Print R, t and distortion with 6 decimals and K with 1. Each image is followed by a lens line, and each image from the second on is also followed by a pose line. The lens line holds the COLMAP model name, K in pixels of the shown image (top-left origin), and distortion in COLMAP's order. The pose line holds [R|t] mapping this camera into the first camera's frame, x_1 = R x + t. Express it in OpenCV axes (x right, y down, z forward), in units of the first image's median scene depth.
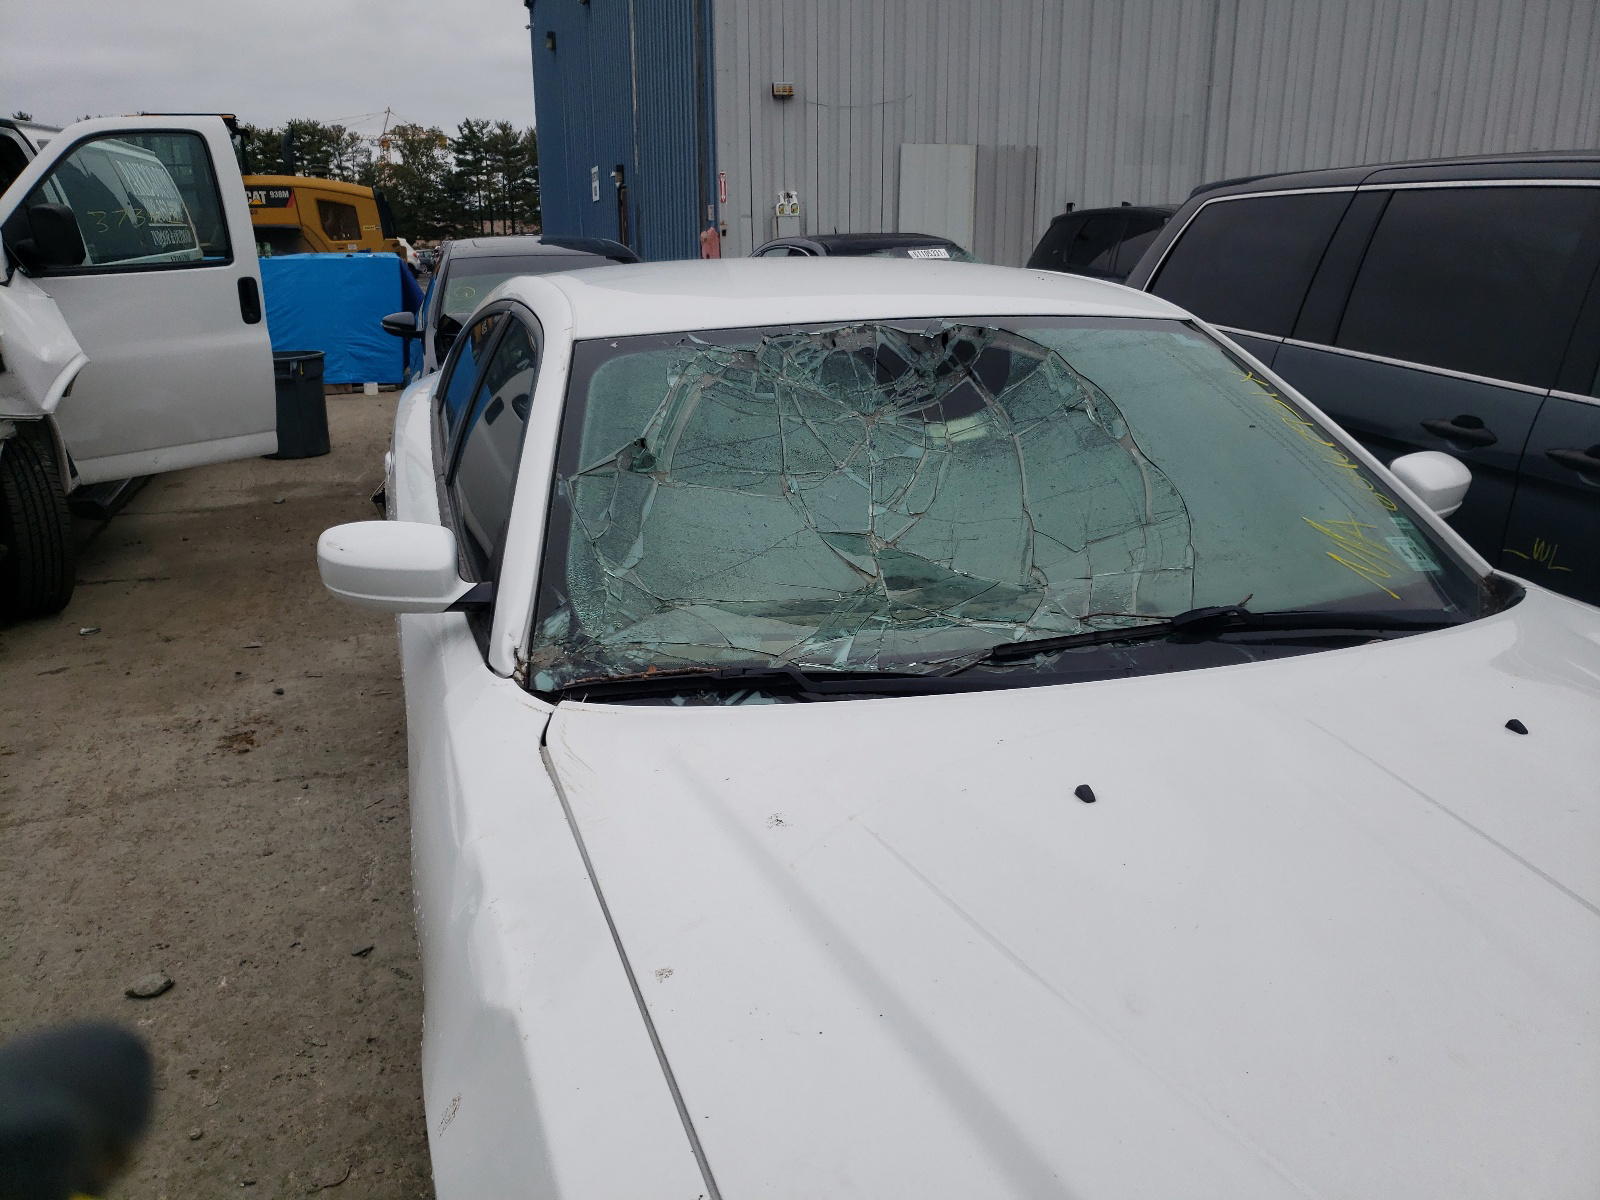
lens RADIAL K [[1196.0, 0, 799.5], [0, 1196.0, 555.9], [0, 0, 1]] dist [-0.009438, 0.004700]
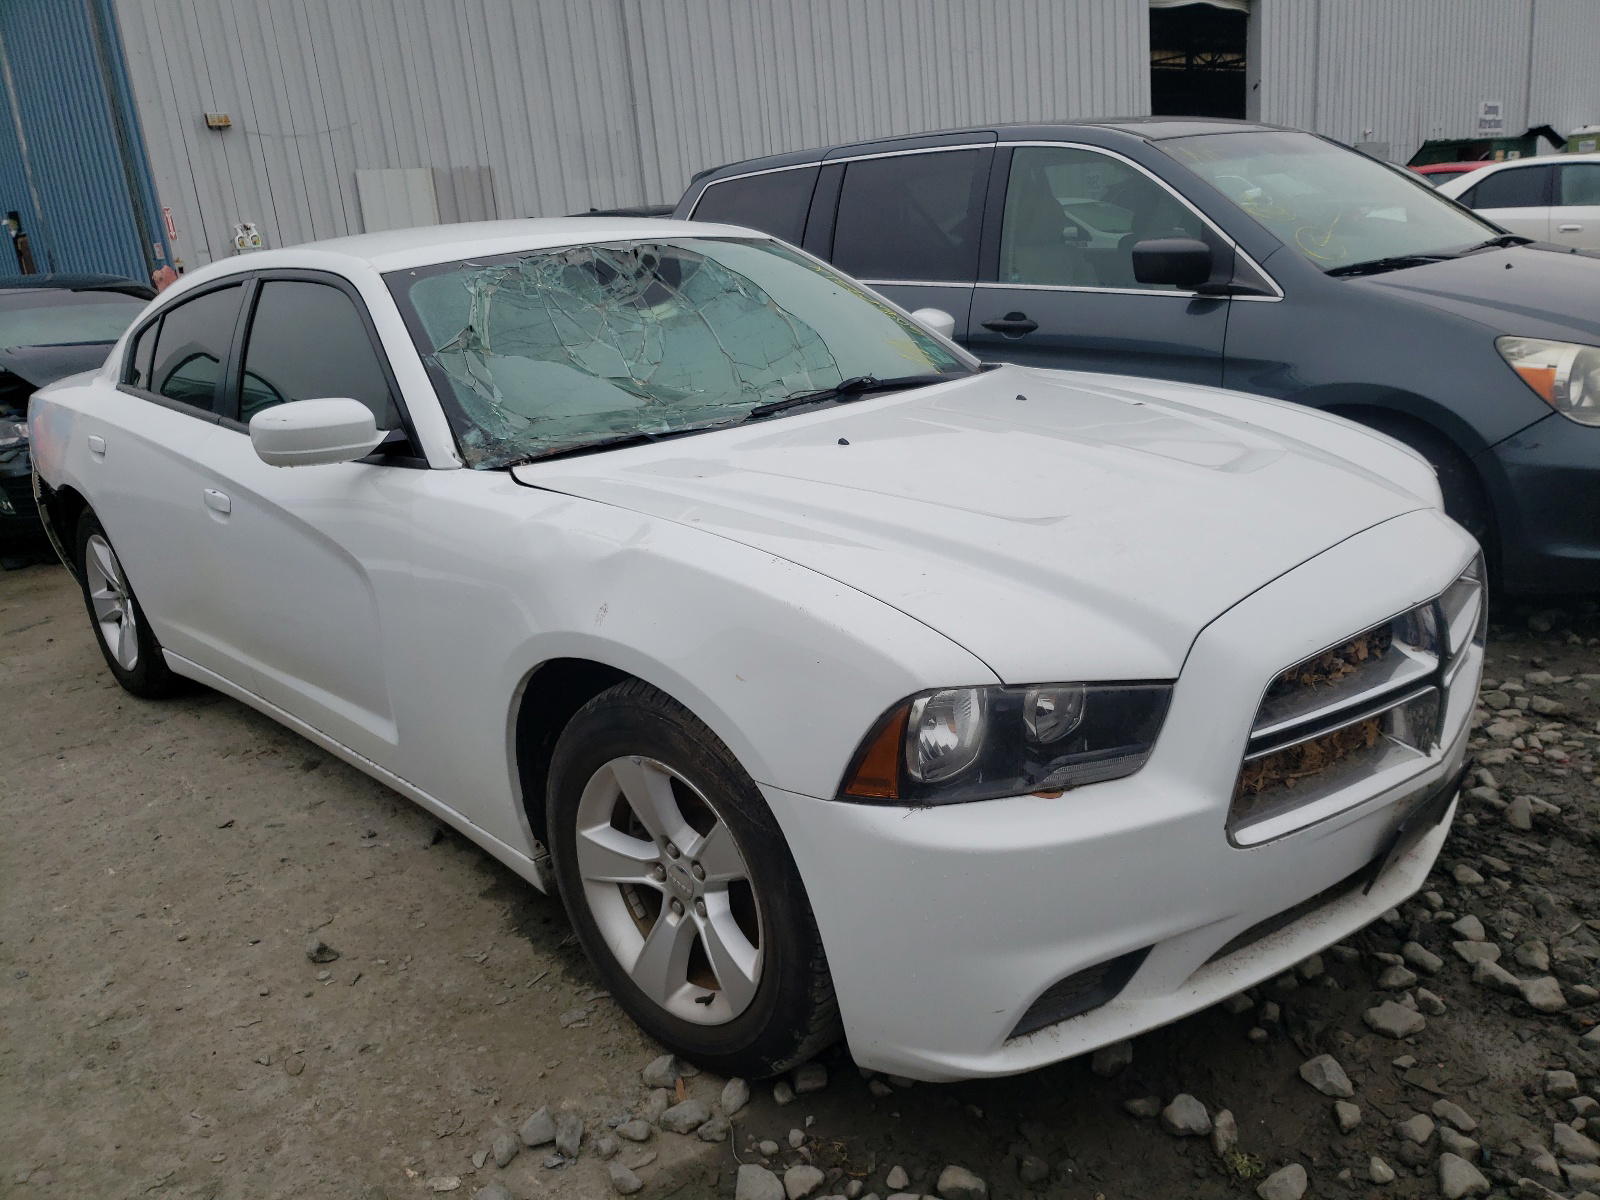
lens RADIAL K [[1196.0, 0, 799.5], [0, 1196.0, 555.9], [0, 0, 1]] dist [-0.009438, 0.004700]
pose [[0.894477, -0.176286, 0.410894, -0.366148], [0.185157, 0.982535, 0.018467, 0.191901], [-0.406973, 0.059562, 0.911496, -0.385539]]
